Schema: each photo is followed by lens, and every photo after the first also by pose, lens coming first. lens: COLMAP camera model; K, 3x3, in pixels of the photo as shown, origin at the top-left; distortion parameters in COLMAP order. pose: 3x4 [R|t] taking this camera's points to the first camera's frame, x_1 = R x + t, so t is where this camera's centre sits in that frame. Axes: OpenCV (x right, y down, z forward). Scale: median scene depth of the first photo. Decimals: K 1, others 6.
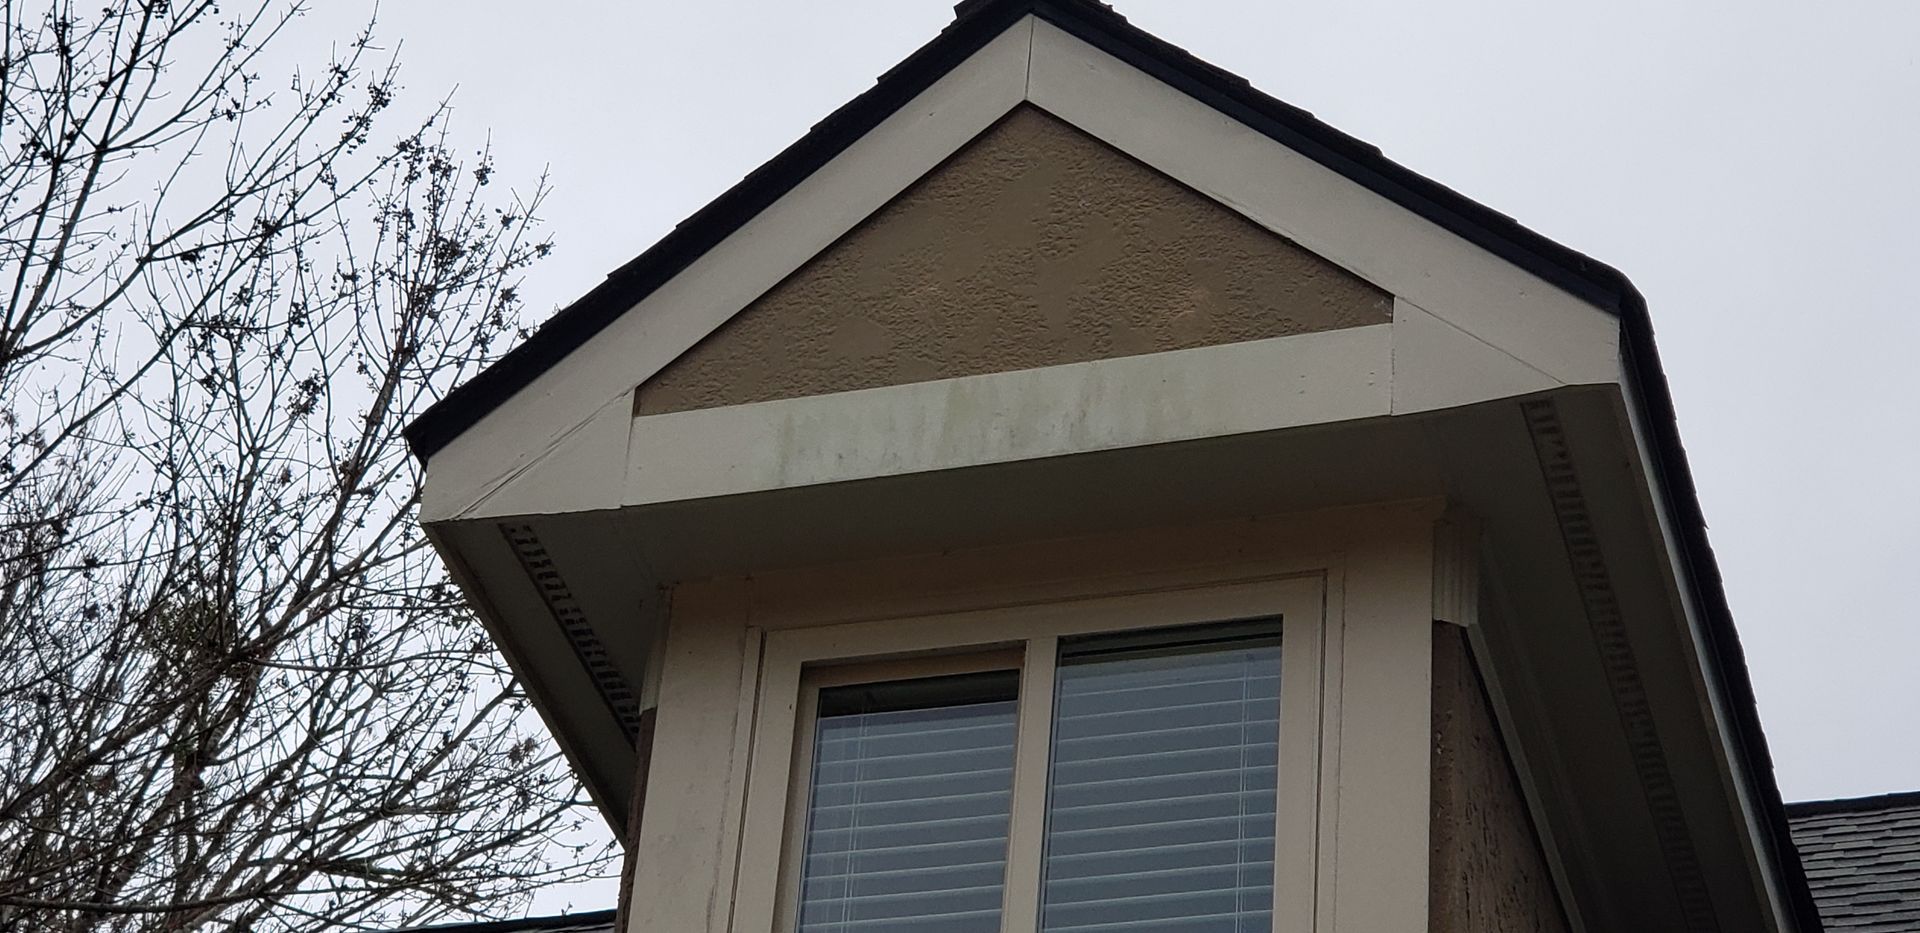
lens RADIAL K [[4568.2, 0, 960.0], [0, 4568.2, 466.5], [0, 0, 1]] dist [0.354896, 0.347994]
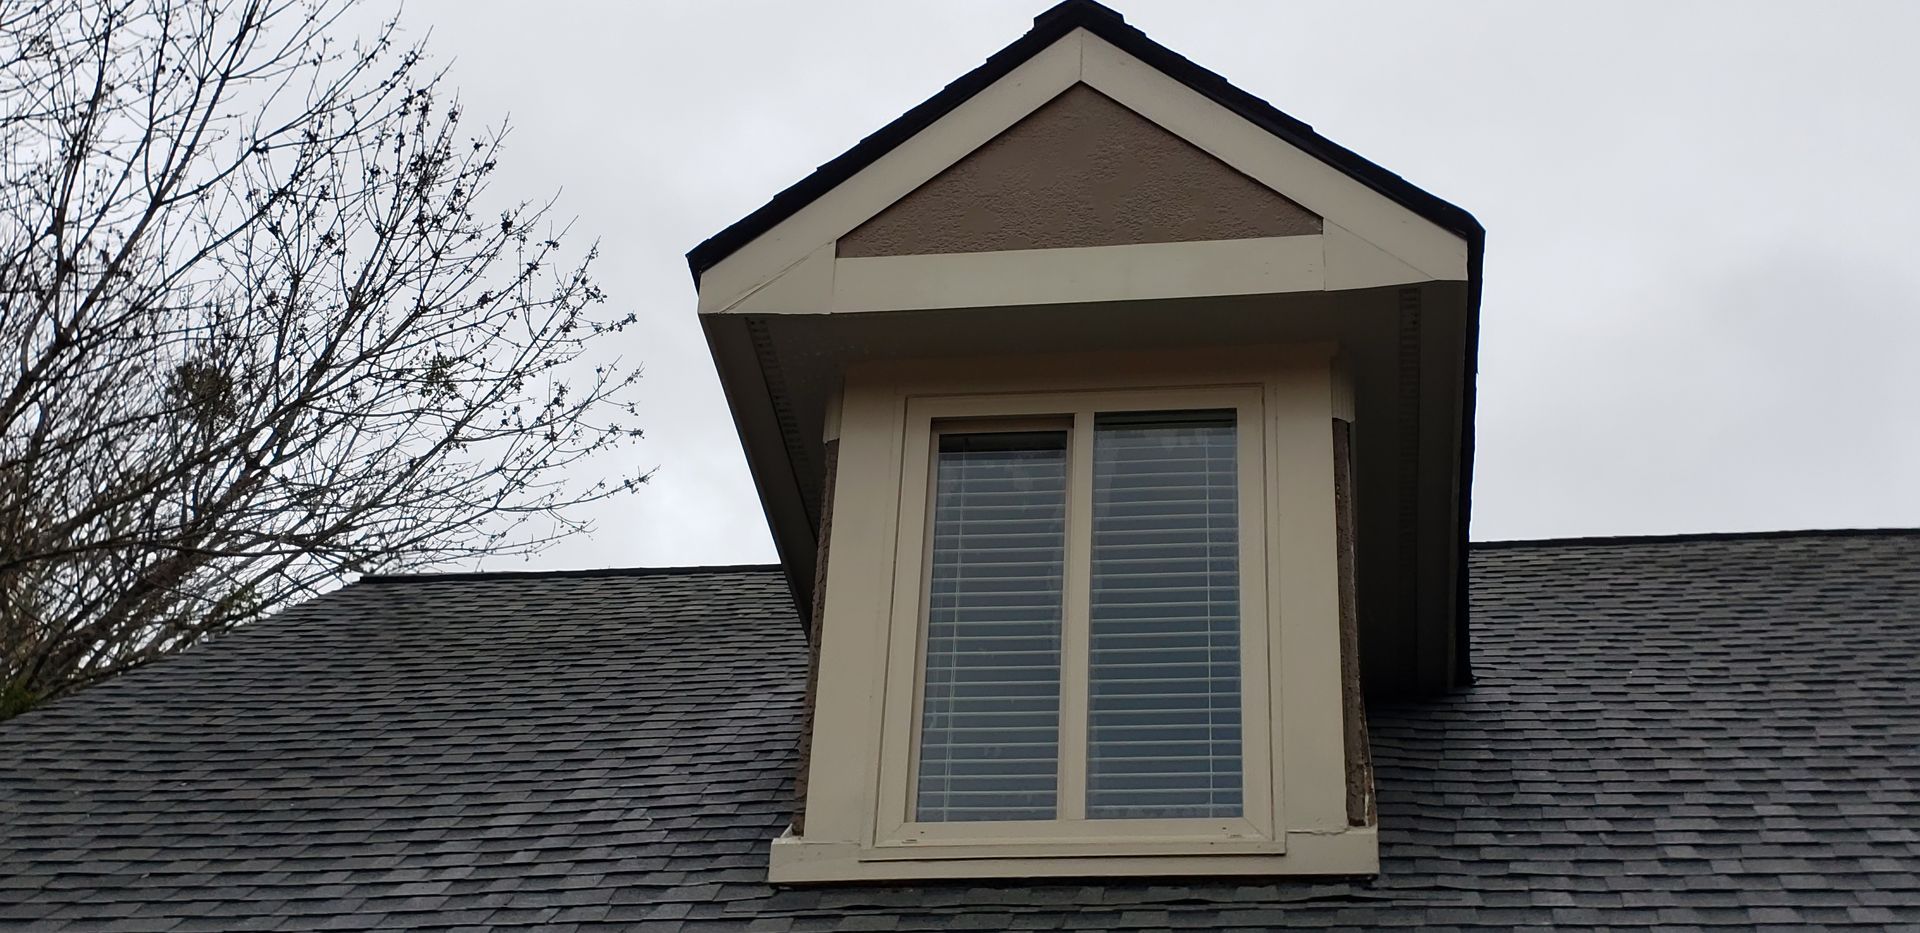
lens RADIAL K [[2728.5, 0, 960.0], [0, 2728.5, 466.5], [0, 0, 1]] dist [0.258961, -0.022656]
pose [[0.989760, 0.068485, 0.125243, -0.144474], [-0.074222, 0.996368, 0.041725, 0.019027], [-0.121930, -0.050594, 0.991248, 0.039936]]
